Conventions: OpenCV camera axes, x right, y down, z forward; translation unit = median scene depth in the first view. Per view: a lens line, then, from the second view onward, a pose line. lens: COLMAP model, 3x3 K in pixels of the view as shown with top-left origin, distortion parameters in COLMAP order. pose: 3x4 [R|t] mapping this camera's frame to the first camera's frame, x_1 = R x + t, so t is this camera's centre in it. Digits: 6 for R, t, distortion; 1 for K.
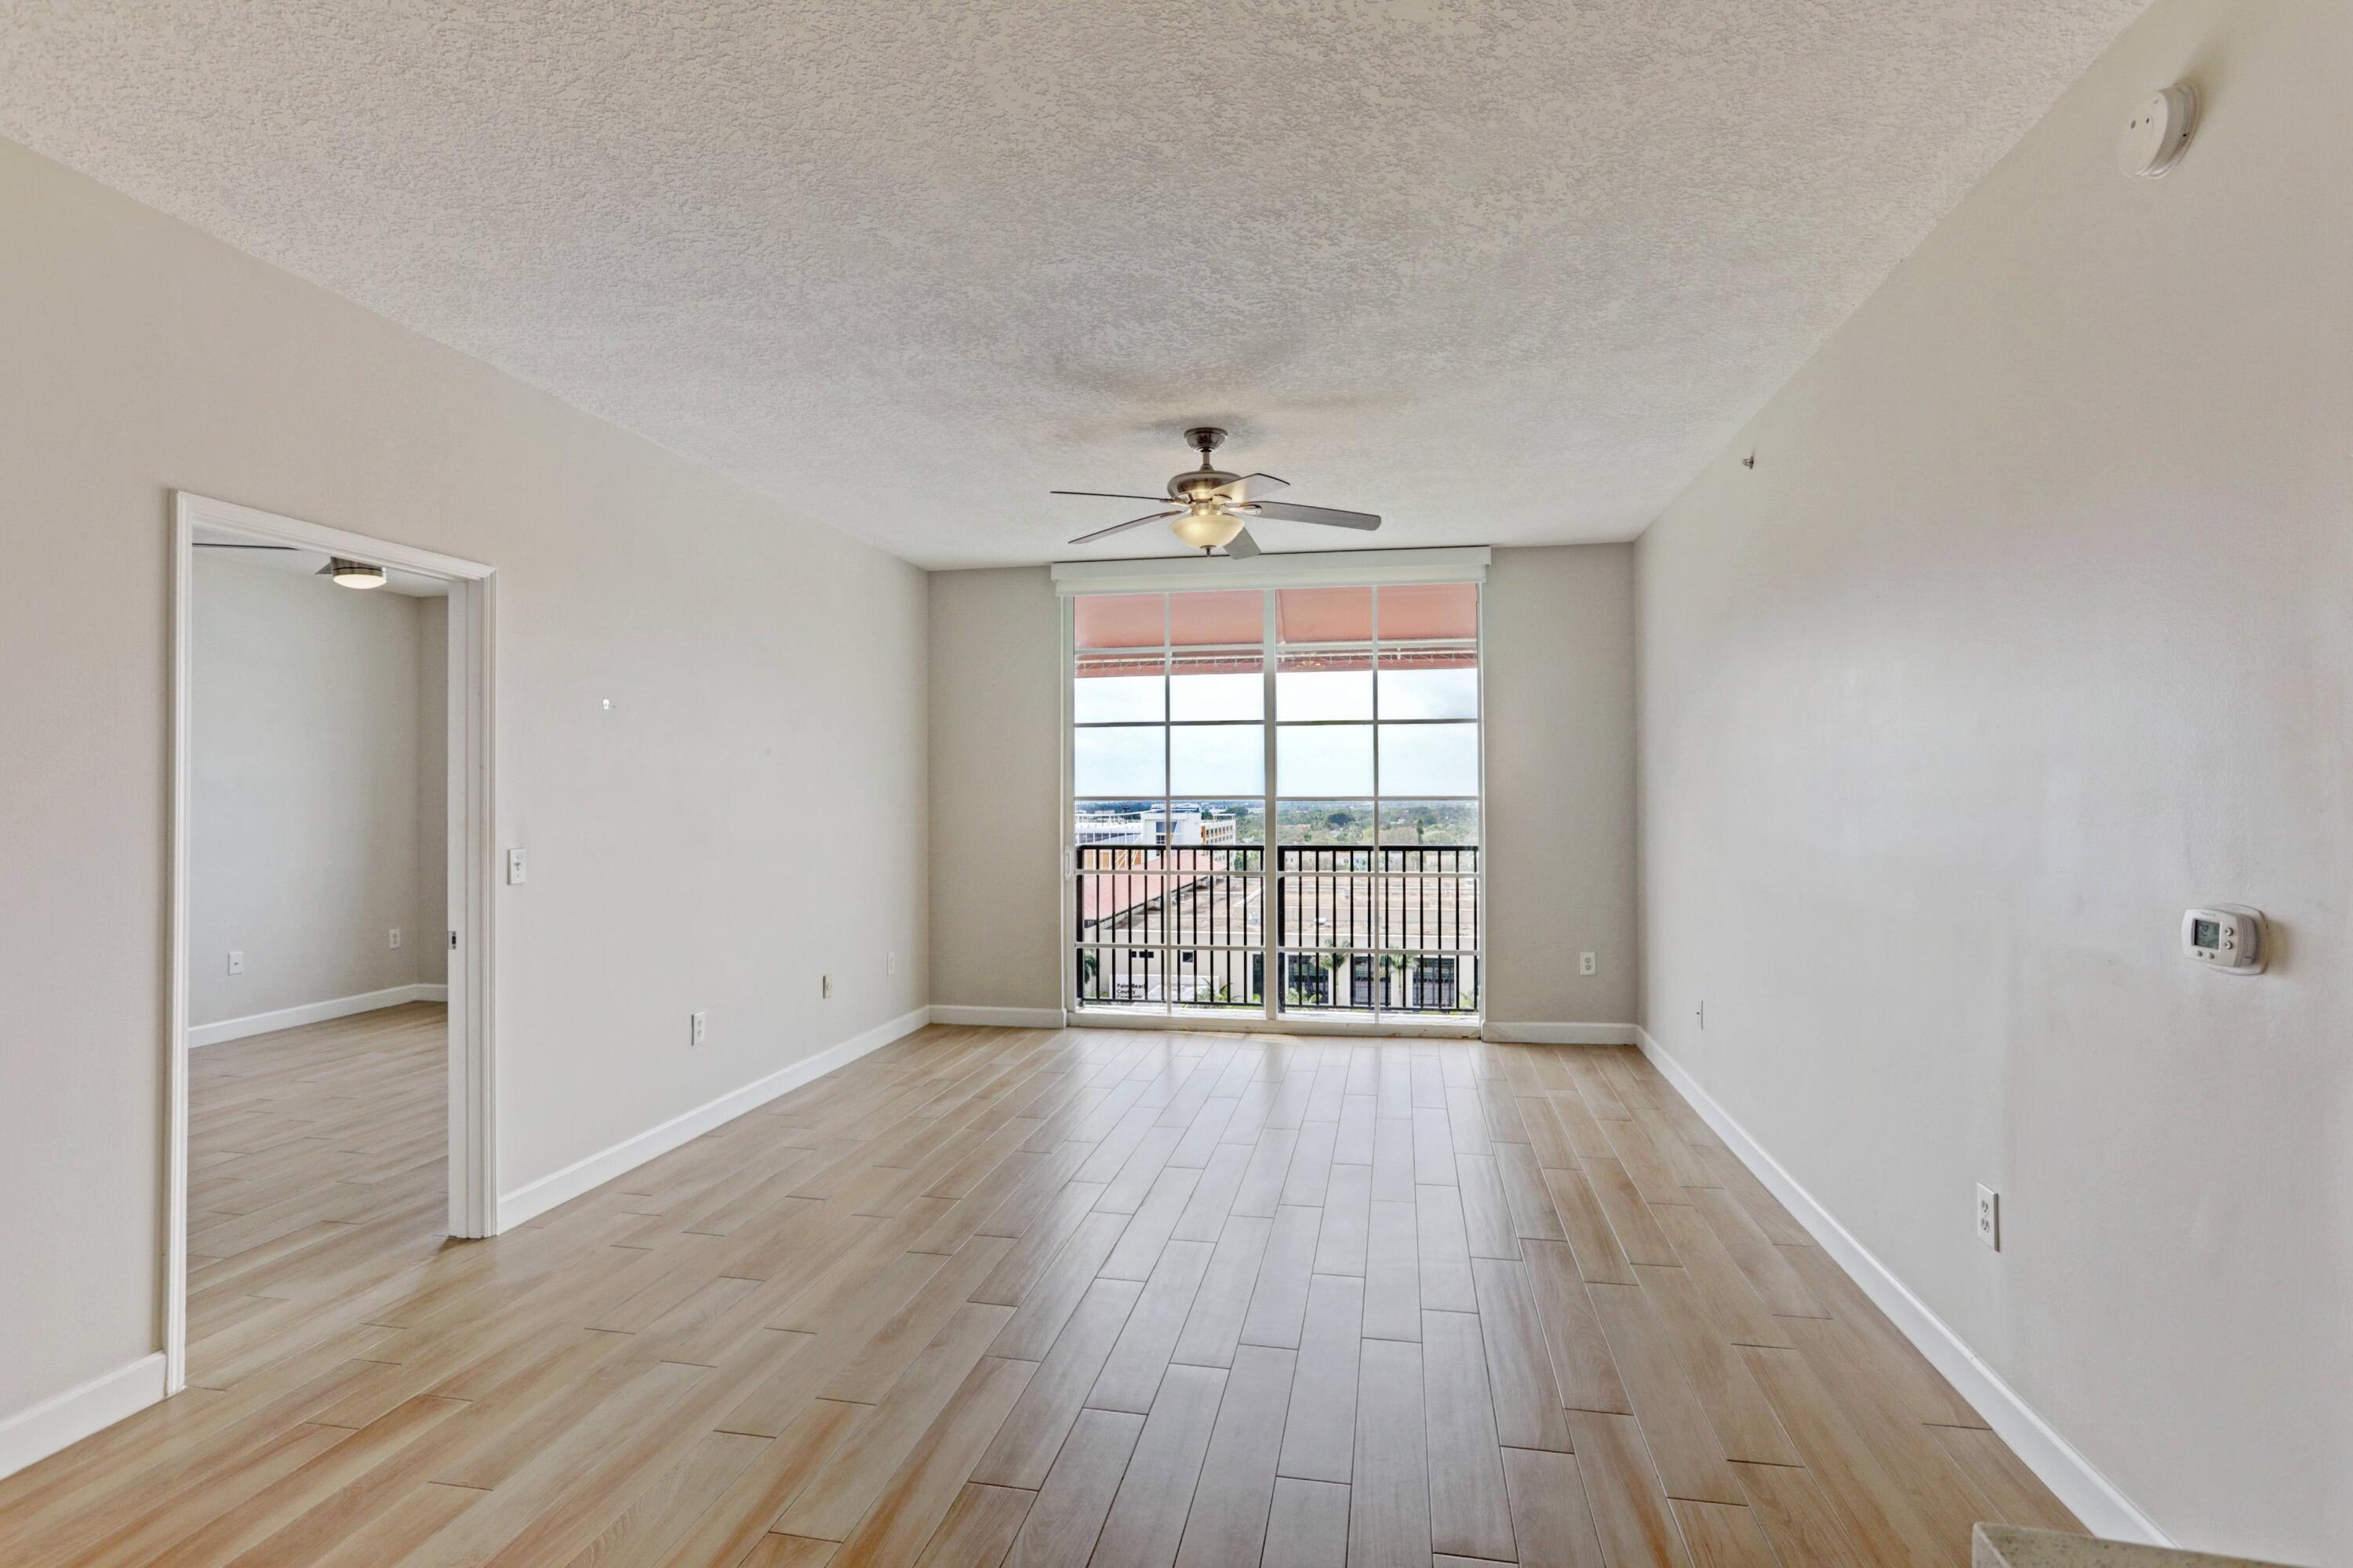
lens RADIAL K [[1154.1, 0, 1163.0], [0, 1154.1, 780.3], [0, 0, 1]] dist [-0.044093, 0.026863]
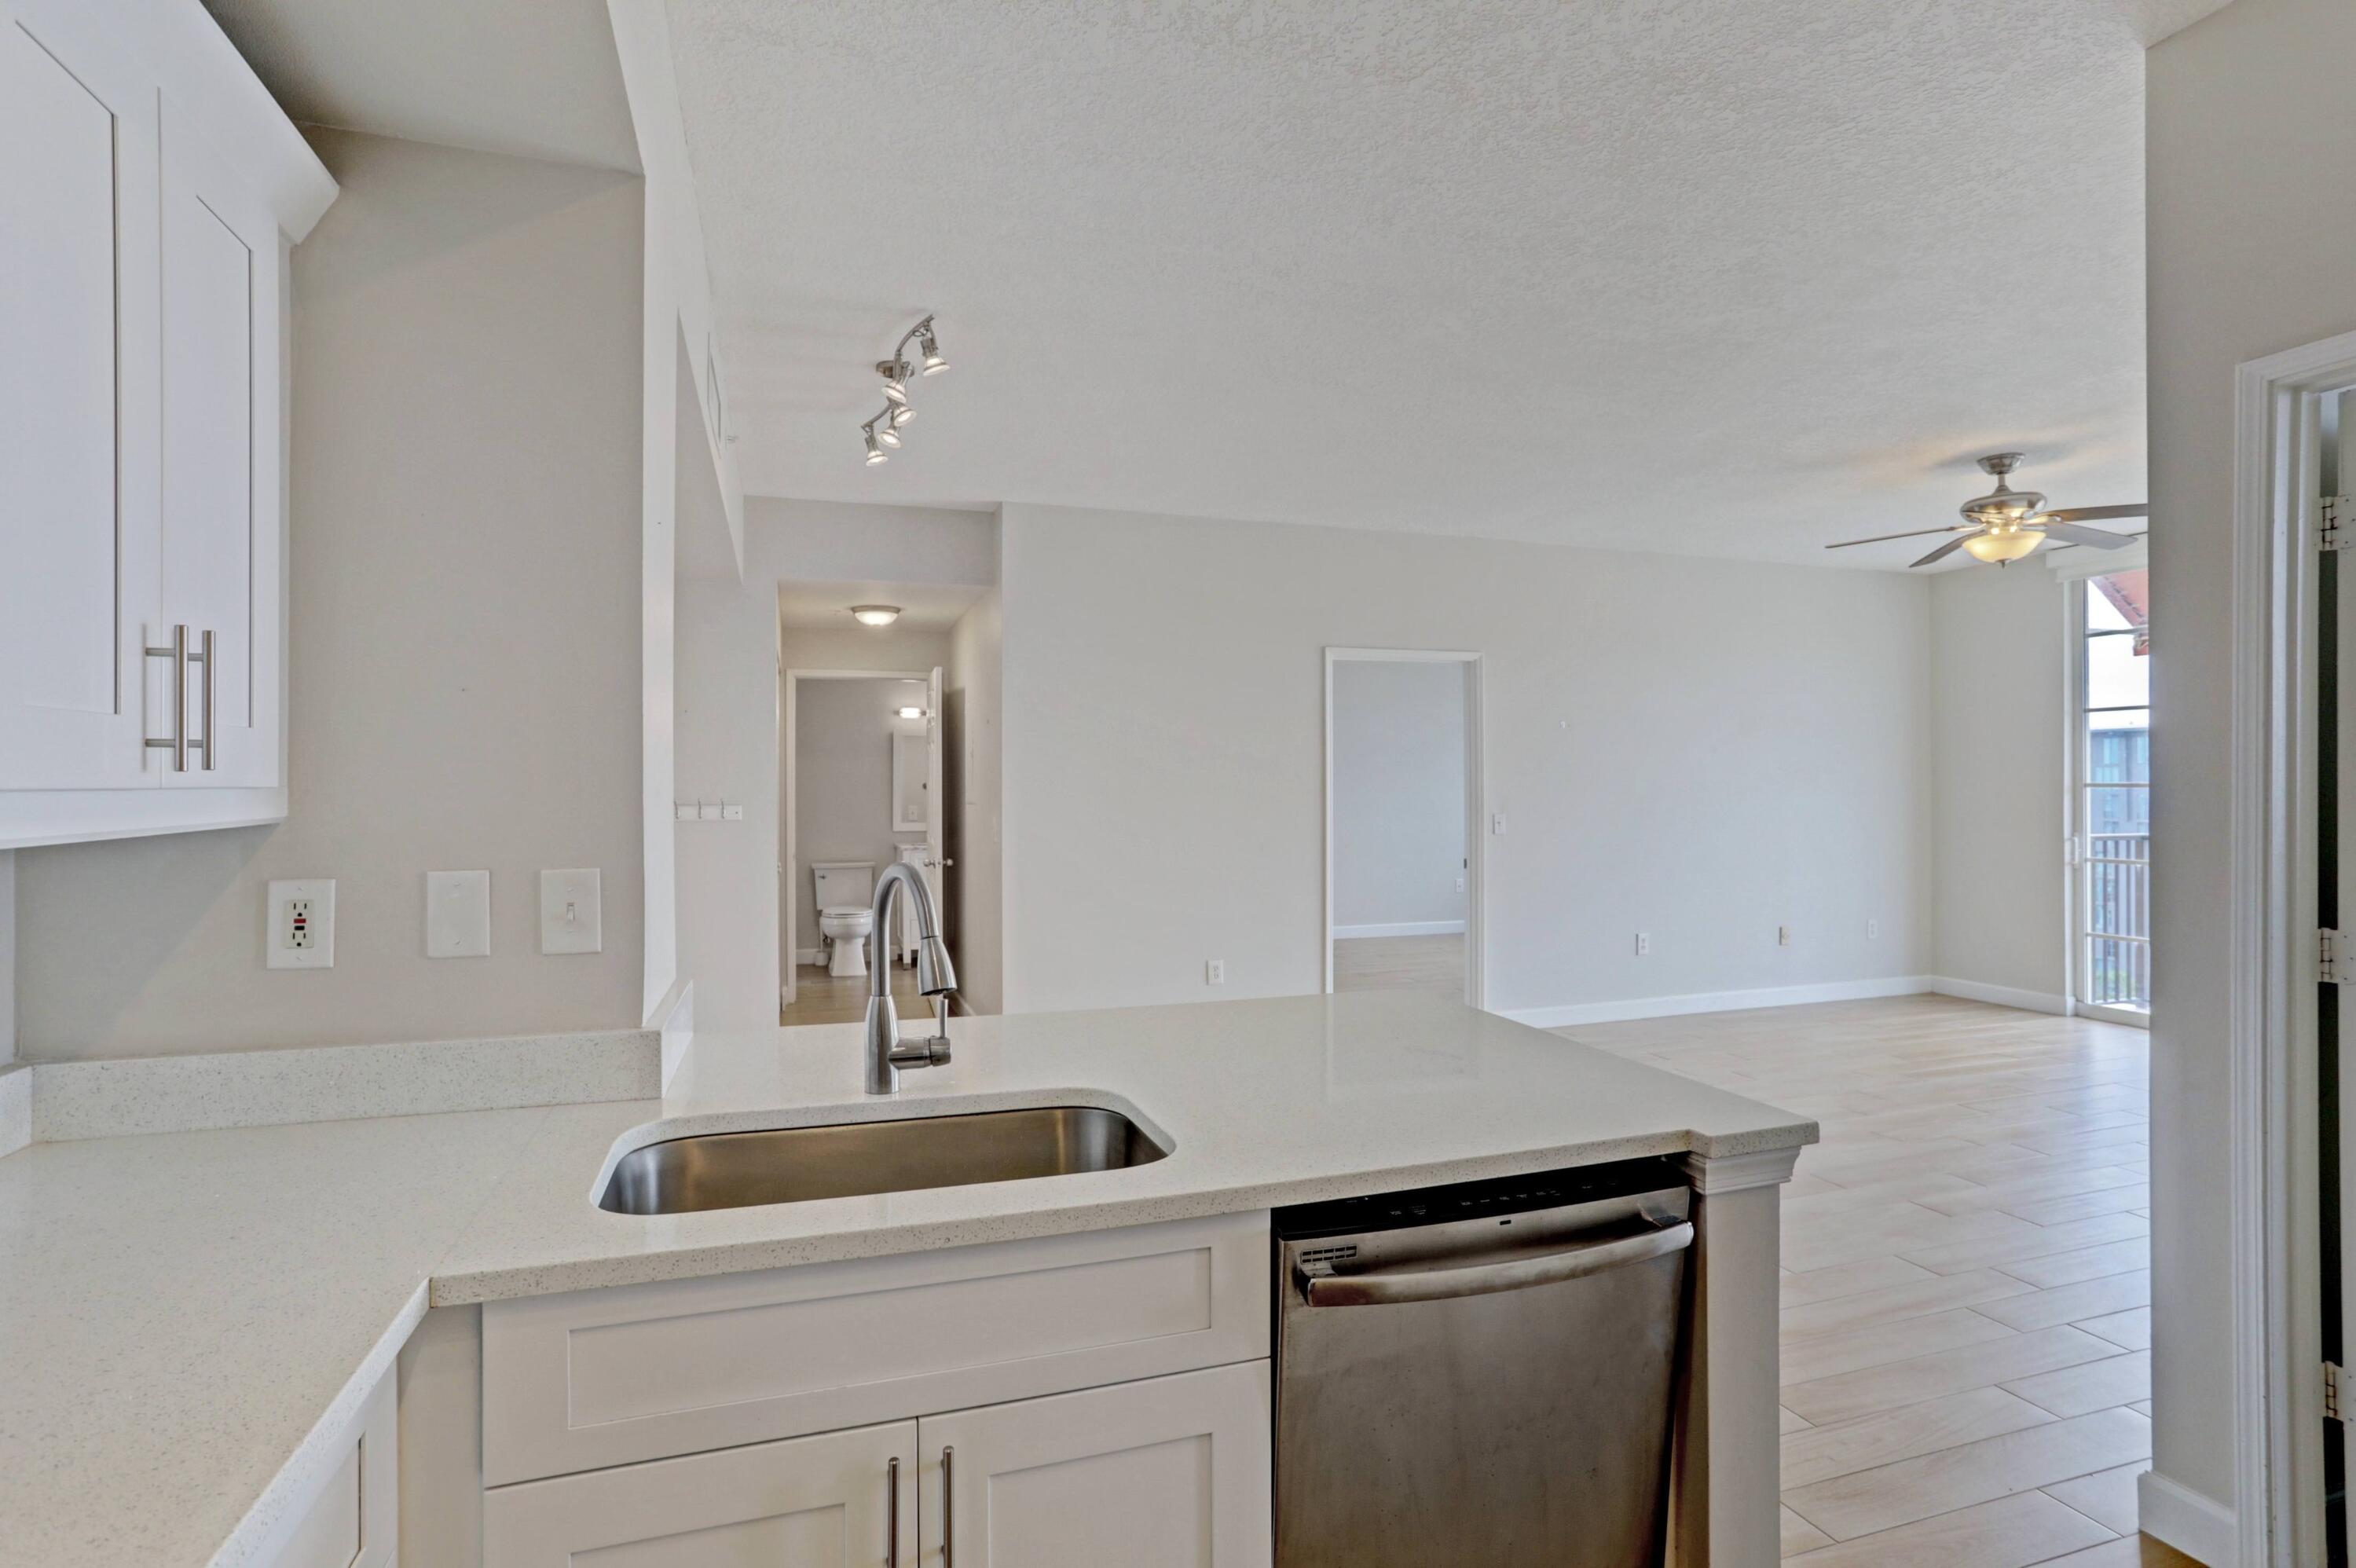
lens RADIAL K [[1155.5, 0, 1167.8], [0, 1155.5, 769.4], [0, 0, 1]] dist [-0.044093, 0.026863]
pose [[0.499019, -0.007024, -0.866563, 0.585915], [0.011080, 0.999937, -0.001725, -0.007450], [0.866520, -0.008741, 0.499065, -0.251935]]
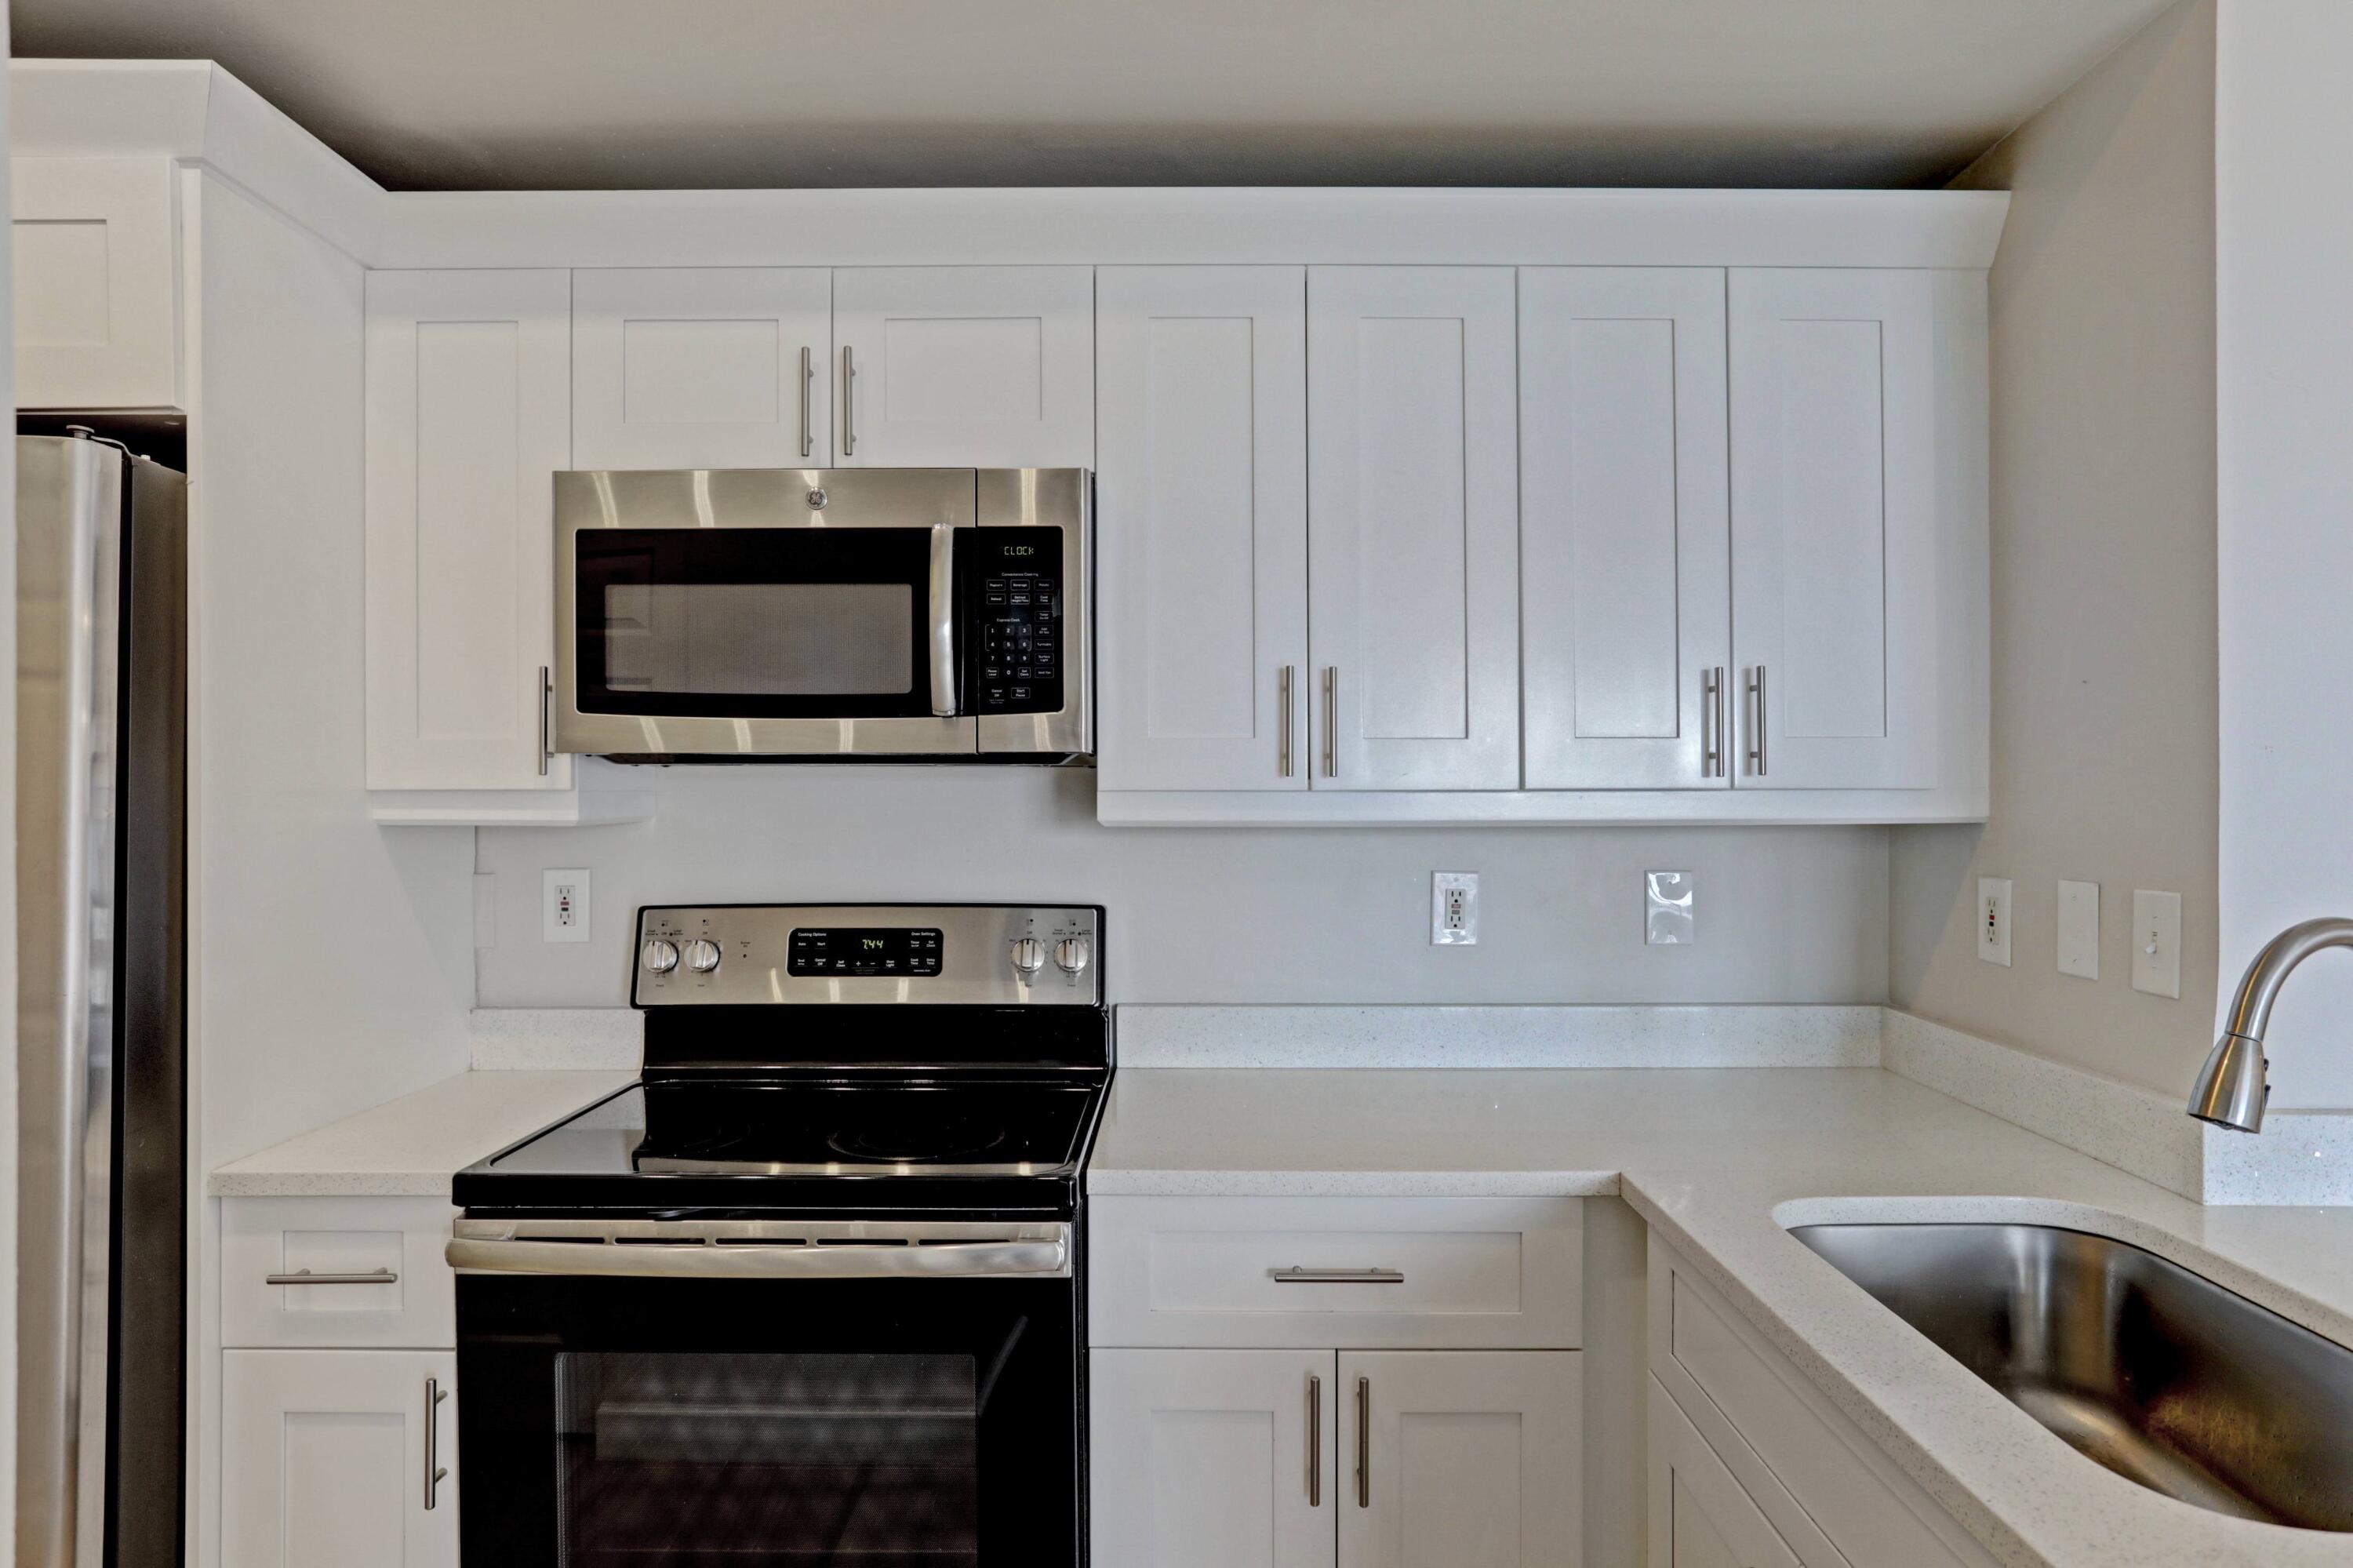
lens RADIAL K [[1437.1, 0, 1171.7], [0, 1437.1, 777.1], [0, 0, 1]] dist [-0.008282, 0.004756]
pose [[-0.982358, 0.004026, -0.186965, 0.489174], [0.007196, 0.999842, -0.016276, -0.003675], [0.186869, -0.017334, -0.982232, 0.108392]]
